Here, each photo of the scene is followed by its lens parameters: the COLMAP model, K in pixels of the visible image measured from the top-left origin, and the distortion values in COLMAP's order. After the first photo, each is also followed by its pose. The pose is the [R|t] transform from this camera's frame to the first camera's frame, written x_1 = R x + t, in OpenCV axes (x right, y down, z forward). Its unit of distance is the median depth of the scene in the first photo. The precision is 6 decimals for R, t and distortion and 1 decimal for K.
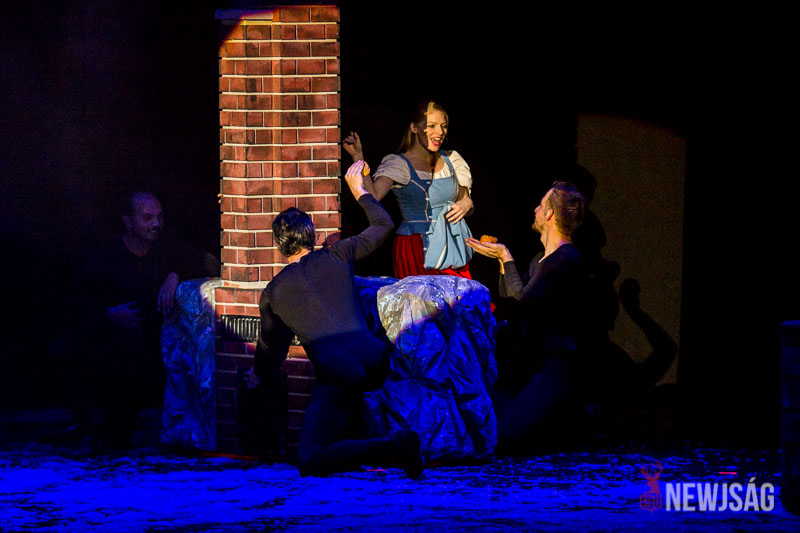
lens RADIAL K [[3741.8, 0, 399.8], [0, 3741.8, 266.8], [0, 0, 1]] dist [0.100786, 0.000000]
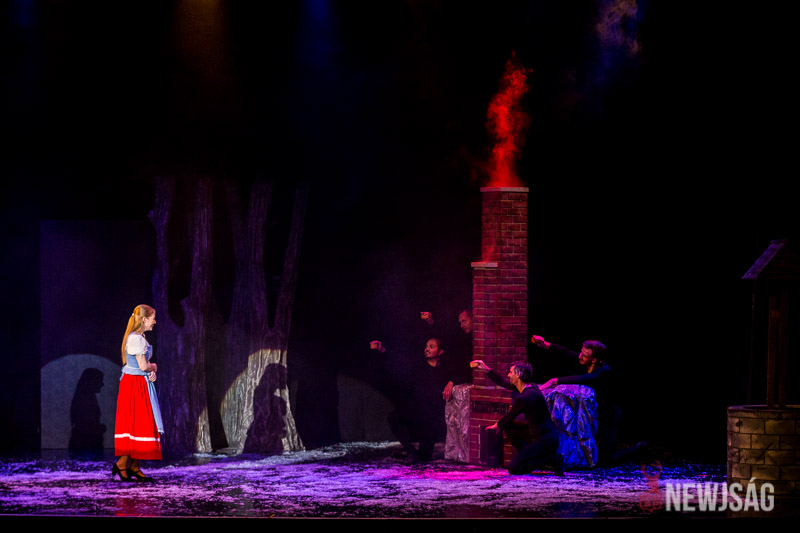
lens RADIAL K [[2199.4, 0, 400.2], [0, 2199.4, 266.5], [0, 0, 1]] dist [-0.137100, 0.000000]
pose [[0.994554, 0.006117, -0.104041, 0.044254], [-0.010098, 0.999235, -0.037779, -0.016872], [0.103730, 0.038623, 0.993855, -0.295287]]
